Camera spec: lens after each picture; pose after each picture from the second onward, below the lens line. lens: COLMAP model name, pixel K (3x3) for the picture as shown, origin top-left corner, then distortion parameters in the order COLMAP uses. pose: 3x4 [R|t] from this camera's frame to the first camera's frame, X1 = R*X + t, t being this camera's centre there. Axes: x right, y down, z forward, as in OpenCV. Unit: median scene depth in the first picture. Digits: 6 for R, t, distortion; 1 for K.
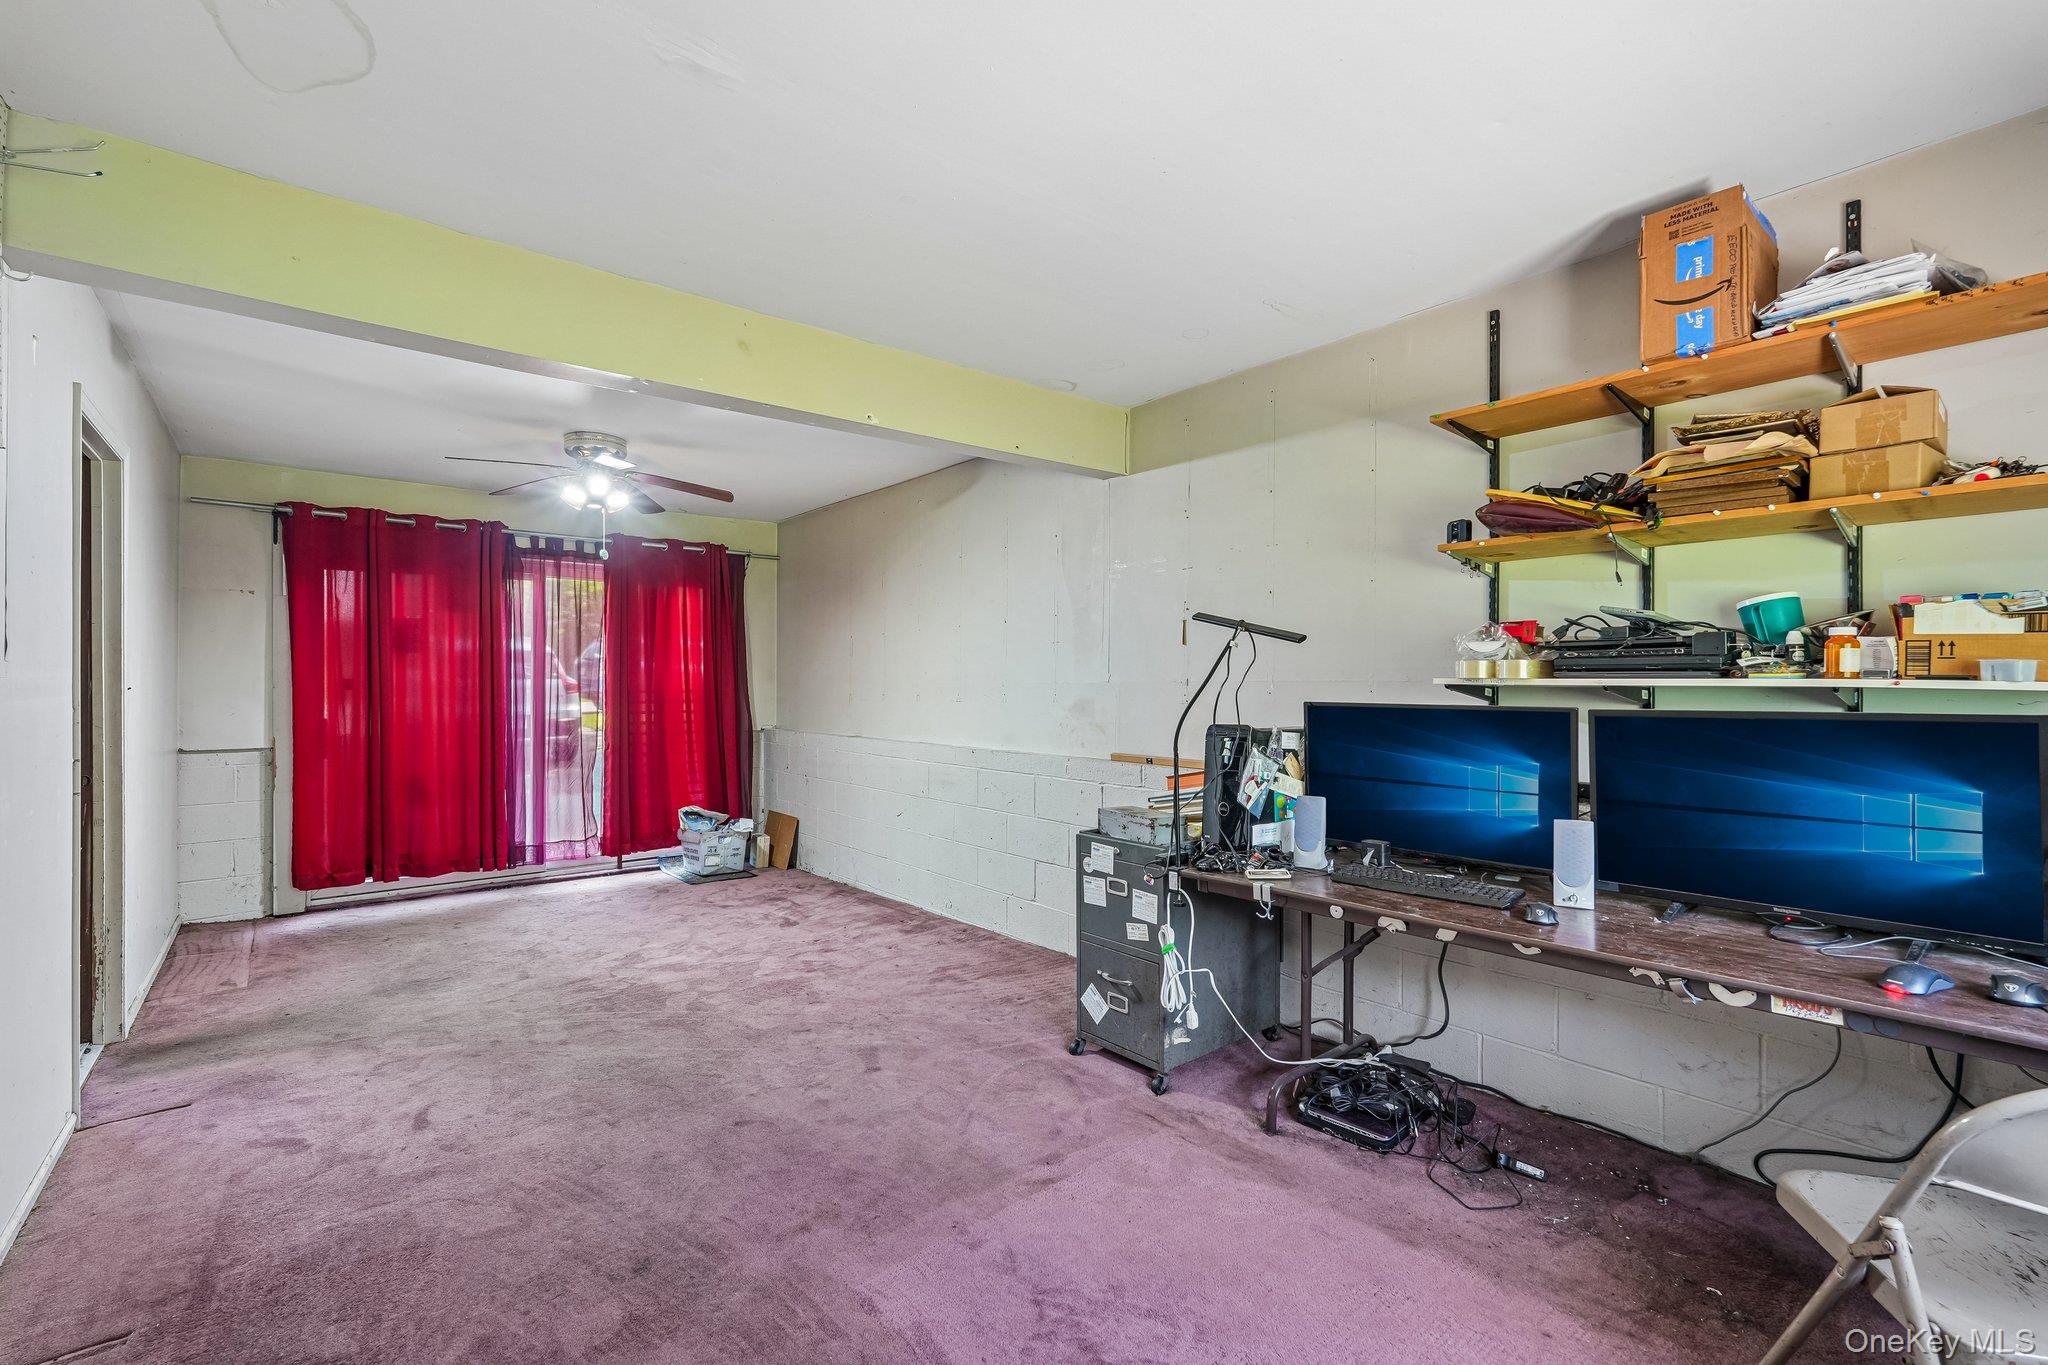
lens RADIAL K [[910.1, 0, 972.0], [0, 910.1, 687.7], [0, 0, 1]] dist [-0.011140, 0.004260]
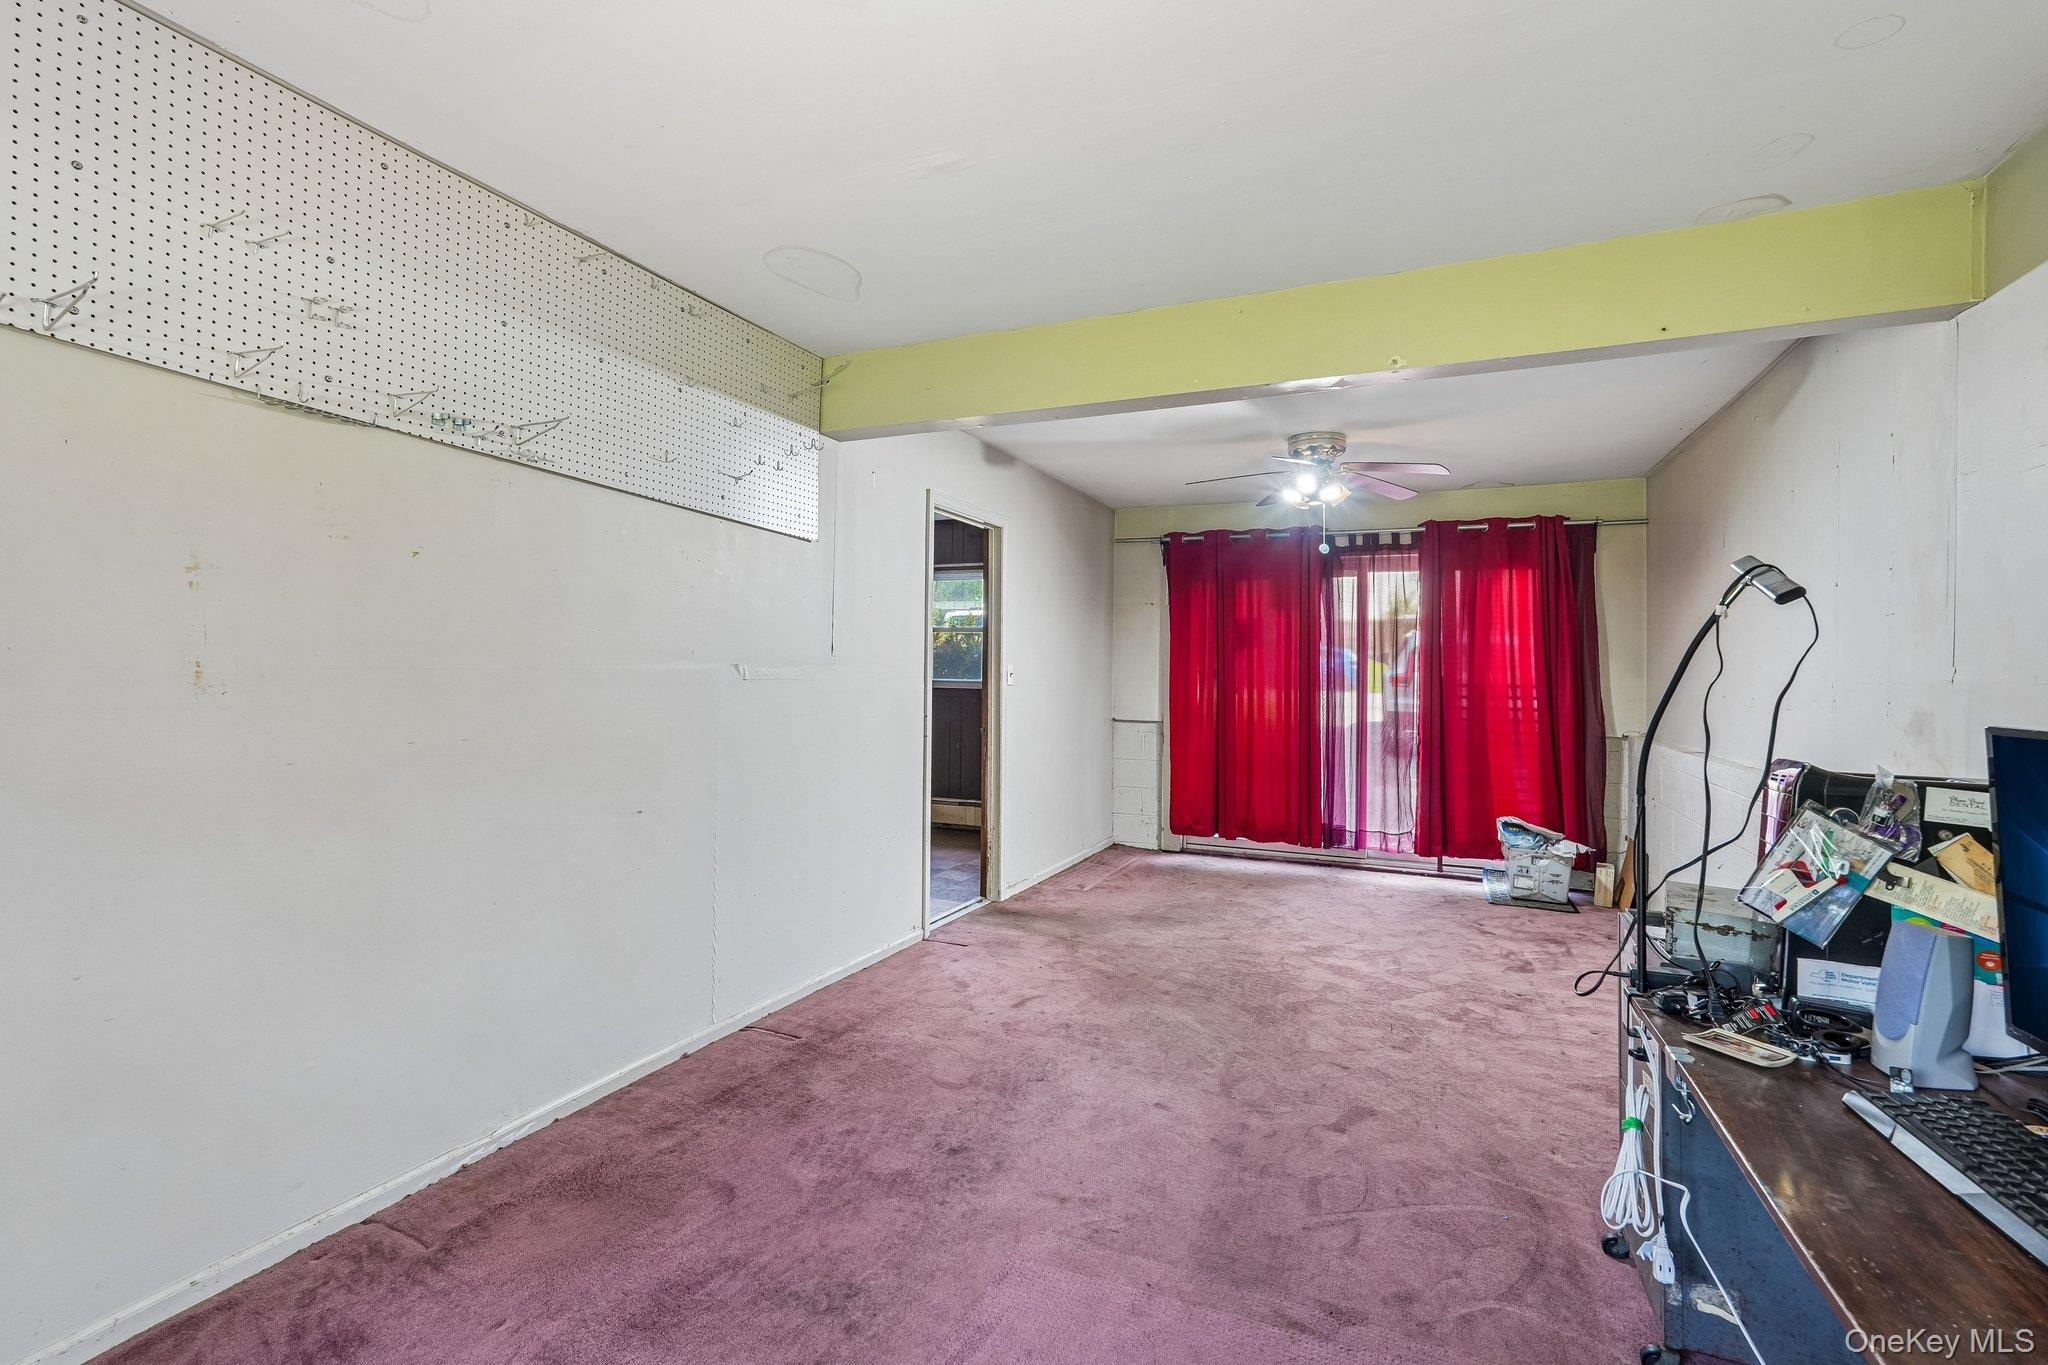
lens RADIAL K [[910.1, 0, 1010.0], [0, 910.1, 662.8], [0, 0, 1]] dist [-0.011140, 0.004260]
pose [[0.467238, 0.000055, -0.884132, 0.327295], [-0.018836, 0.999774, -0.009892, -0.001542], [0.883931, 0.021275, 0.467133, 0.211470]]
